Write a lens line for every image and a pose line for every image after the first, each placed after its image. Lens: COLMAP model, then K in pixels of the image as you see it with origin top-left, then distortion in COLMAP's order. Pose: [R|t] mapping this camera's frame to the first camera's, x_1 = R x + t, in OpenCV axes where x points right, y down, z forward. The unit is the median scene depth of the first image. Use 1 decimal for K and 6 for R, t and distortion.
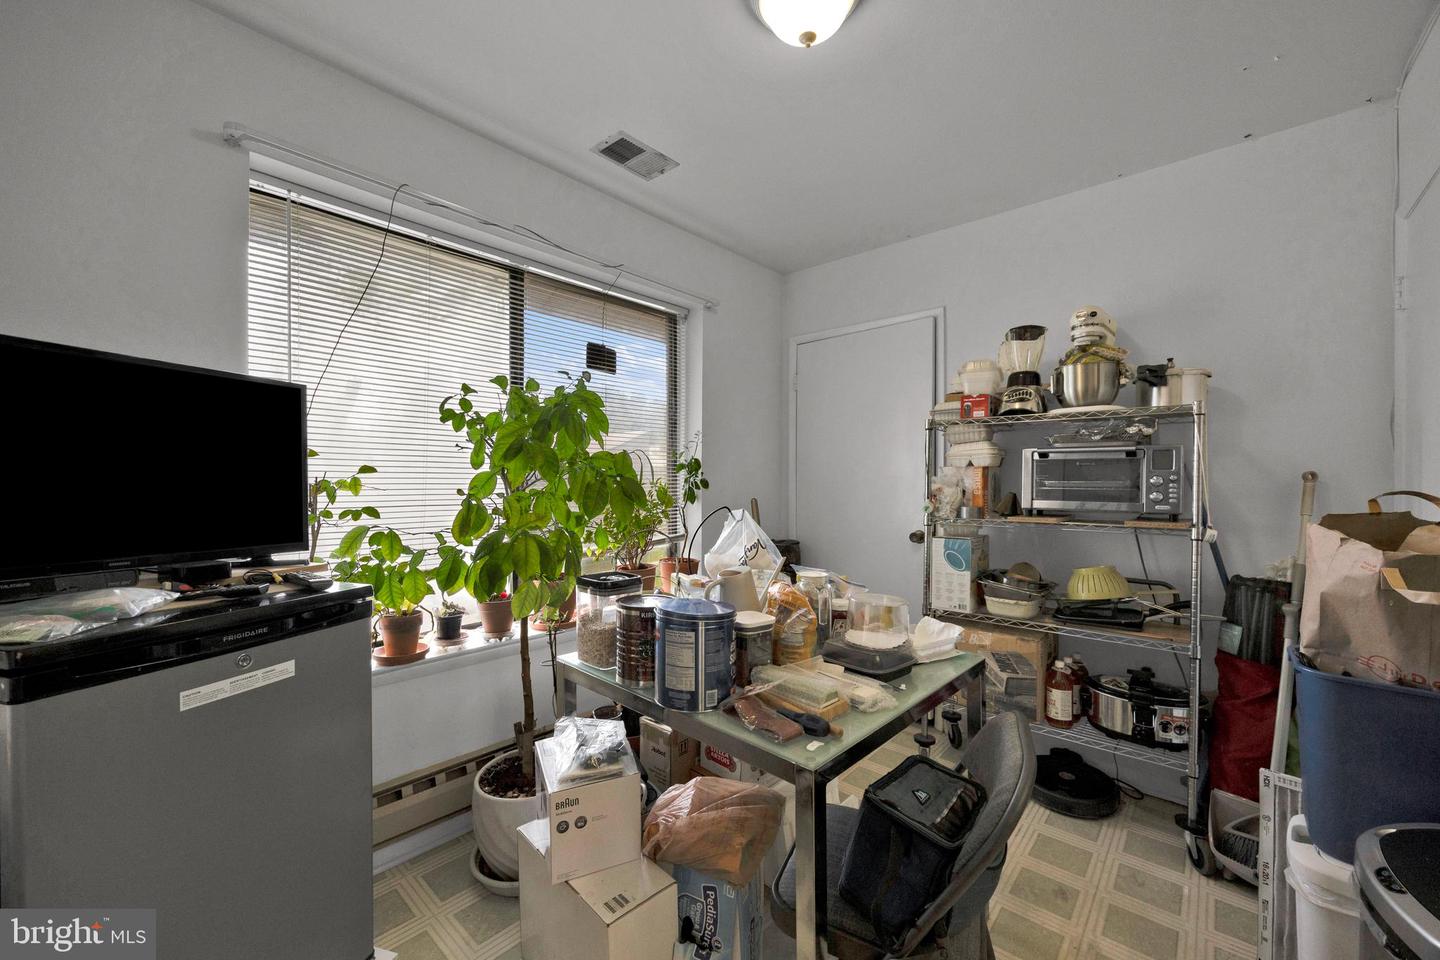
lens RADIAL K [[570.0, 0, 723.5], [0, 570.0, 483.4], [0, 0, 1]] dist [-0.001628, 0.000210]
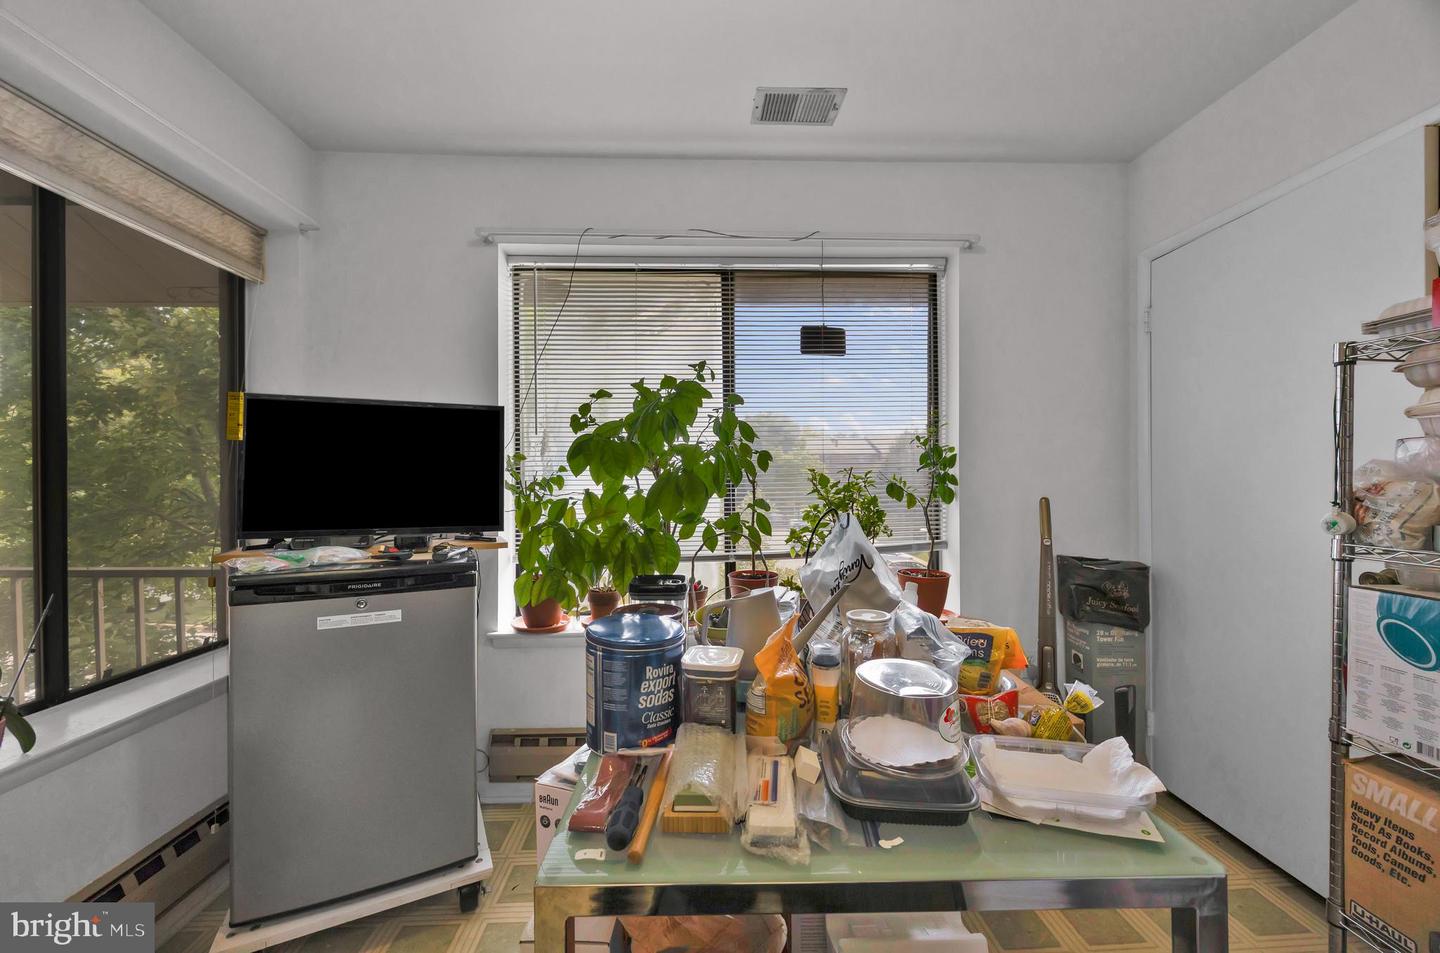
lens RADIAL K [[555.8, 0, 705.3], [0, 555.8, 478.9], [0, 0, 1]] dist [-0.002248, -0.000287]
pose [[0.687104, -0.006012, -0.726534, 0.348746], [0.007298, 0.999972, -0.001373, 0.000769], [0.726522, -0.004358, 0.687129, 0.294647]]
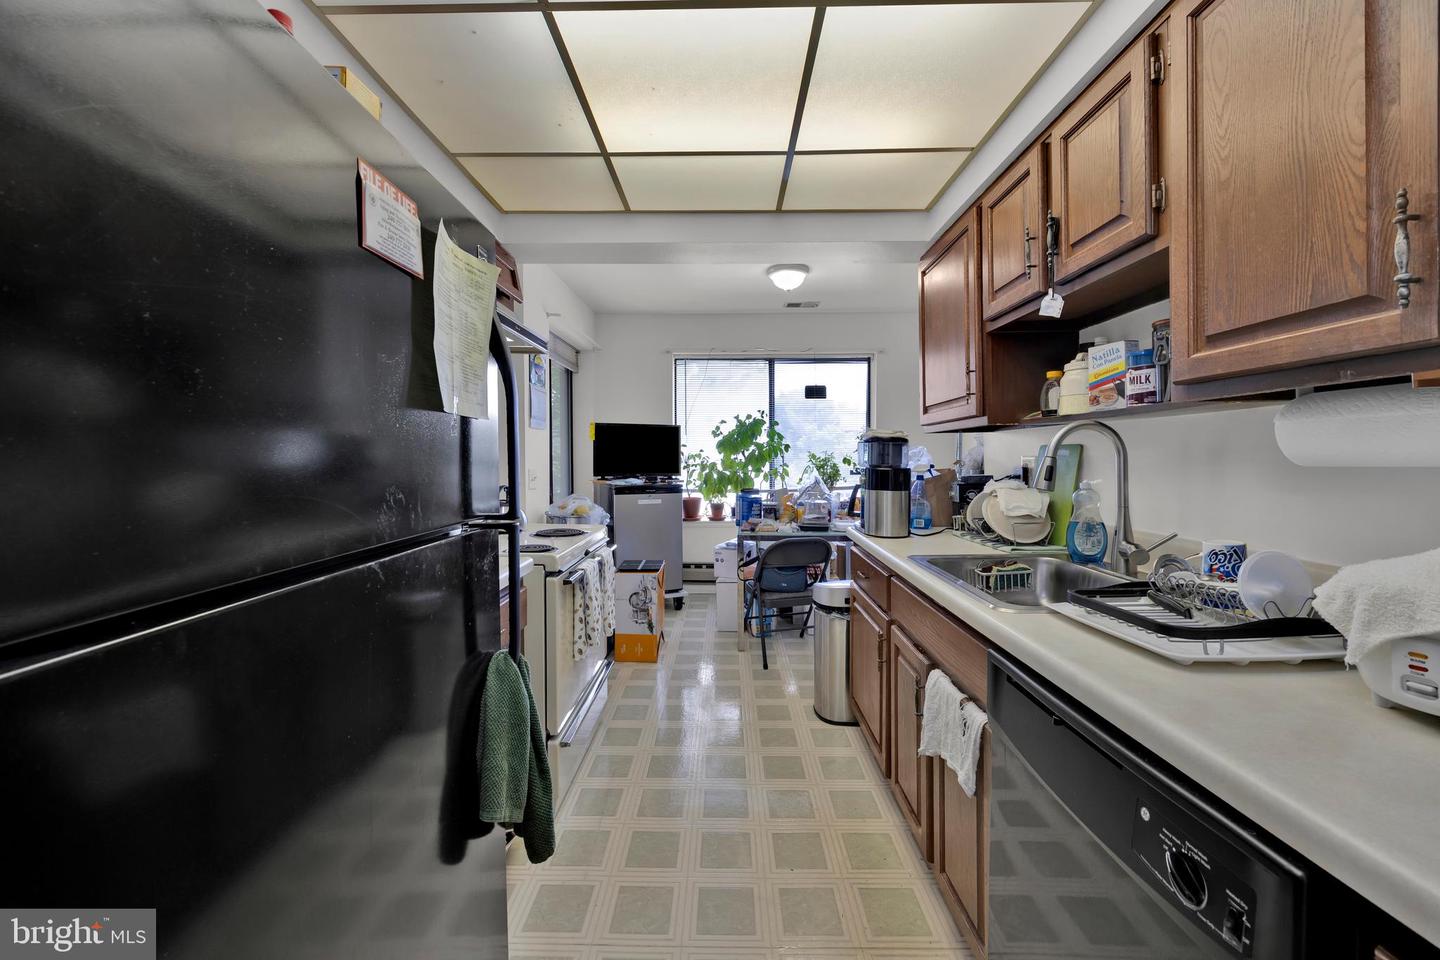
lens RADIAL K [[566.7, 0, 713.3], [0, 566.7, 465.7], [0, 0, 1]] dist [0.000127, 0.000137]
pose [[0.653656, 0.012846, -0.756683, 1.212882], [0.002258, 0.999818, 0.018924, -0.001757], [0.756789, -0.014078, 0.653508, -0.645081]]
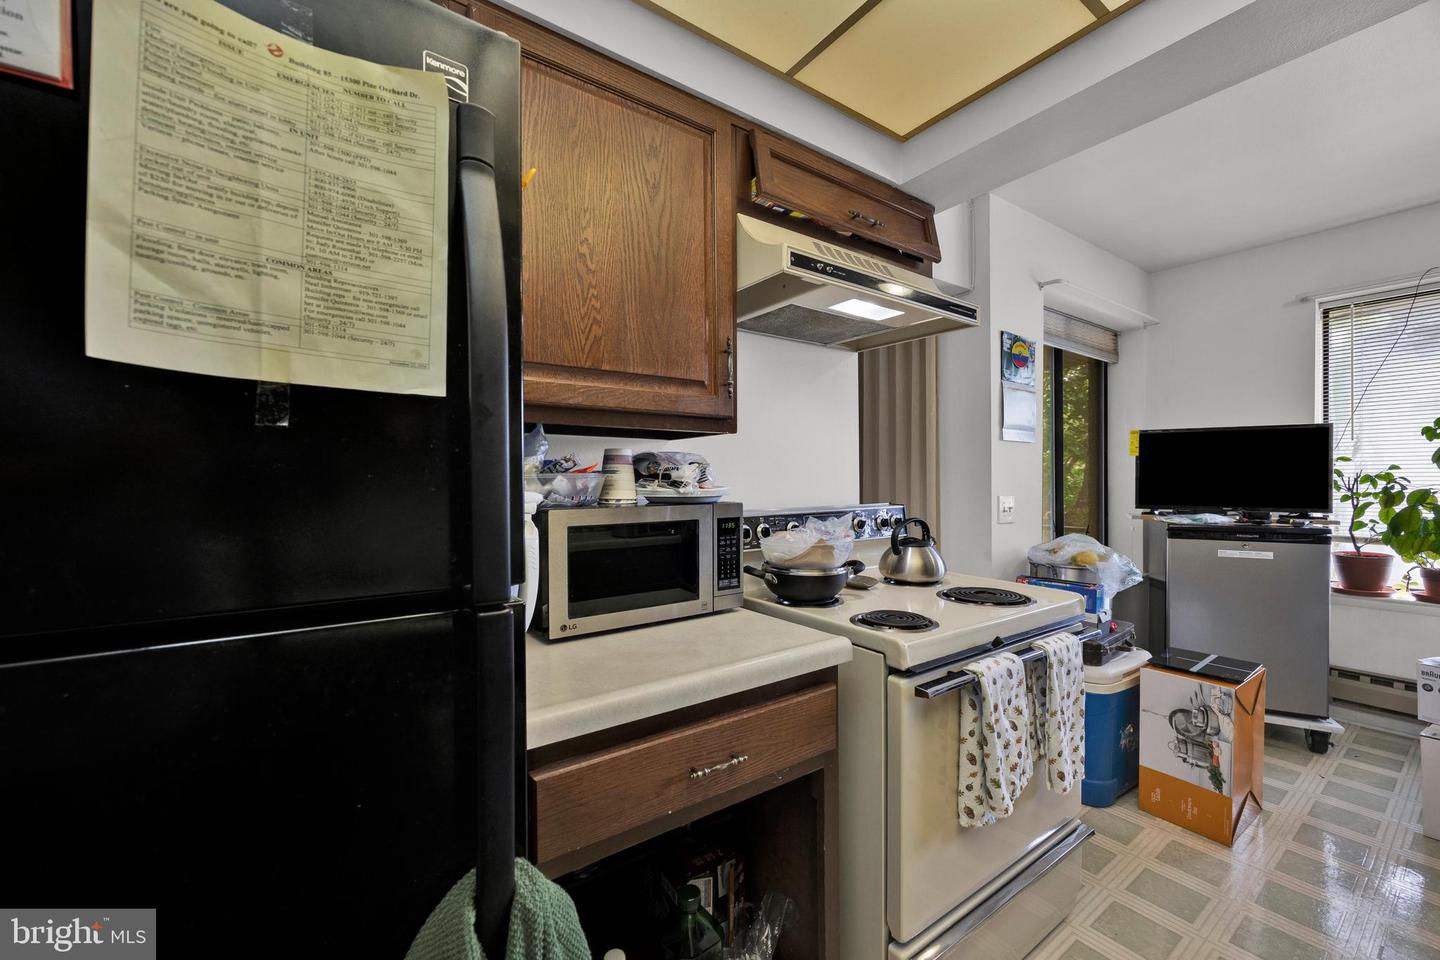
lens RADIAL K [[536.0, 0, 723.7], [0, 536.0, 488.1], [0, 0, 1]] dist [-0.000586, -0.000018]
pose [[-0.241575, 0.011752, -0.970311, 0.926953], [0.006803, 0.999923, 0.010417, 0.003590], [0.970358, -0.004085, -0.241636, -0.317616]]
